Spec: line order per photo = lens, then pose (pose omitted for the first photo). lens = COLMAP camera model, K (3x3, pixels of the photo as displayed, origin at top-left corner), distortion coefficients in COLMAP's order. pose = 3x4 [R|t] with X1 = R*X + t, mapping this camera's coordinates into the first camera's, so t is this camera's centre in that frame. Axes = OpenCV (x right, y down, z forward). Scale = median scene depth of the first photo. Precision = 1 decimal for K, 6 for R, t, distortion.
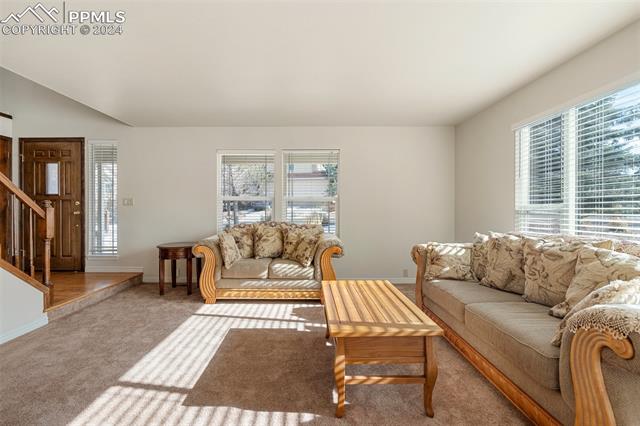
lens RADIAL K [[292.0, 0, 313.8], [0, 292.0, 212.2], [0, 0, 1]] dist [0.000564, 0.000200]
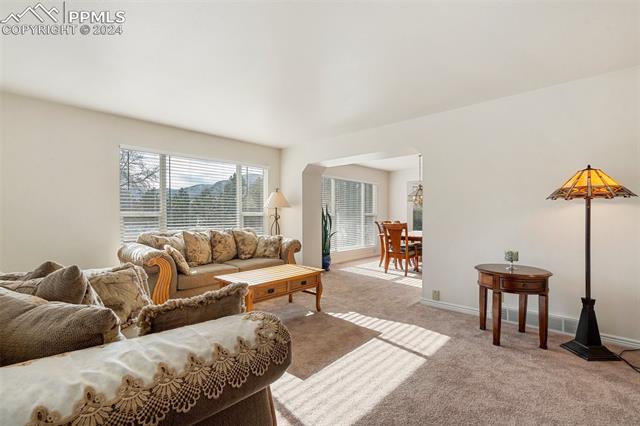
lens RADIAL K [[299.6, 0, 320.0], [0, 299.6, 213.0], [0, 0, 1]] dist [0.001766, 0.000632]
pose [[-0.754153, 0.008716, 0.656641, -0.864785], [0.013648, 0.999904, 0.002403, -0.023464], [-0.656557, 0.010774, -0.754199, 1.656514]]
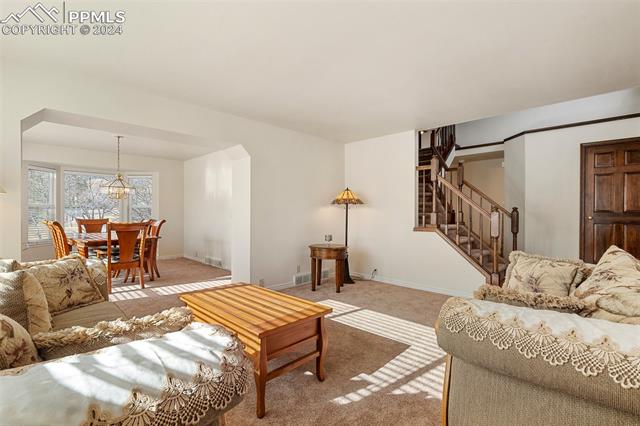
lens RADIAL K [[292.0, 0, 313.8], [0, 292.0, 212.2], [0, 0, 1]] dist [0.000564, 0.000200]
pose [[-0.708479, 0.000391, -0.705731, 0.603230], [-0.006813, 0.999949, 0.007393, -0.018032], [0.705699, 0.010046, -0.708441, 1.522118]]
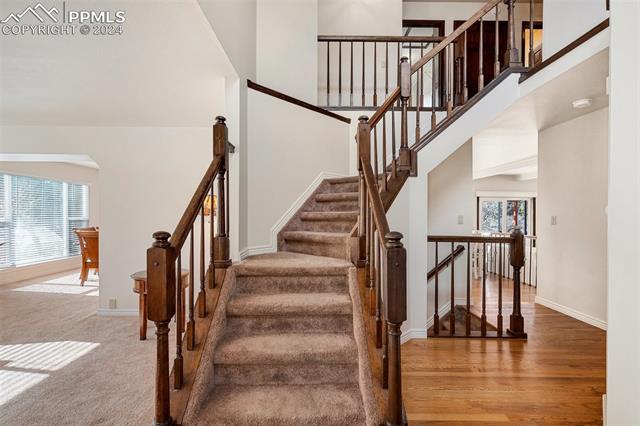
lens RADIAL K [[299.6, 0, 320.0], [0, 299.6, 213.0], [0, 0, 1]] dist [0.001766, 0.000632]
pose [[-0.999664, -0.003626, -0.025683, -1.323945], [-0.004000, 0.999887, 0.014520, -0.092631], [0.025627, 0.014618, -0.999565, 1.709769]]
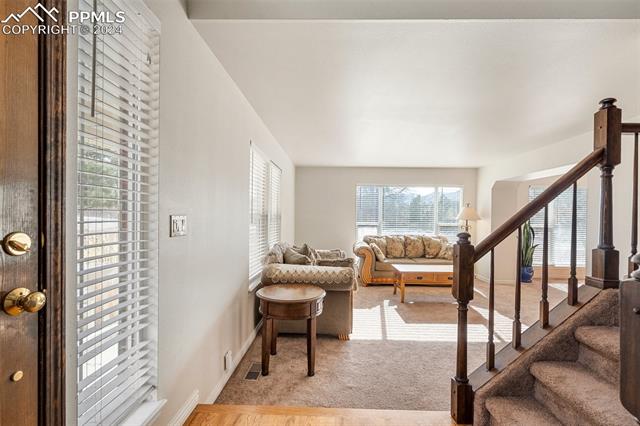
lens RADIAL K [[299.6, 0, 320.0], [0, 299.6, 213.0], [0, 0, 1]] dist [0.001766, 0.000632]
pose [[0.003036, 0.014163, 0.999895, -1.759679], [0.001508, 0.999898, -0.014168, -0.083554], [-0.999994, 0.001551, 0.003015, 1.488168]]
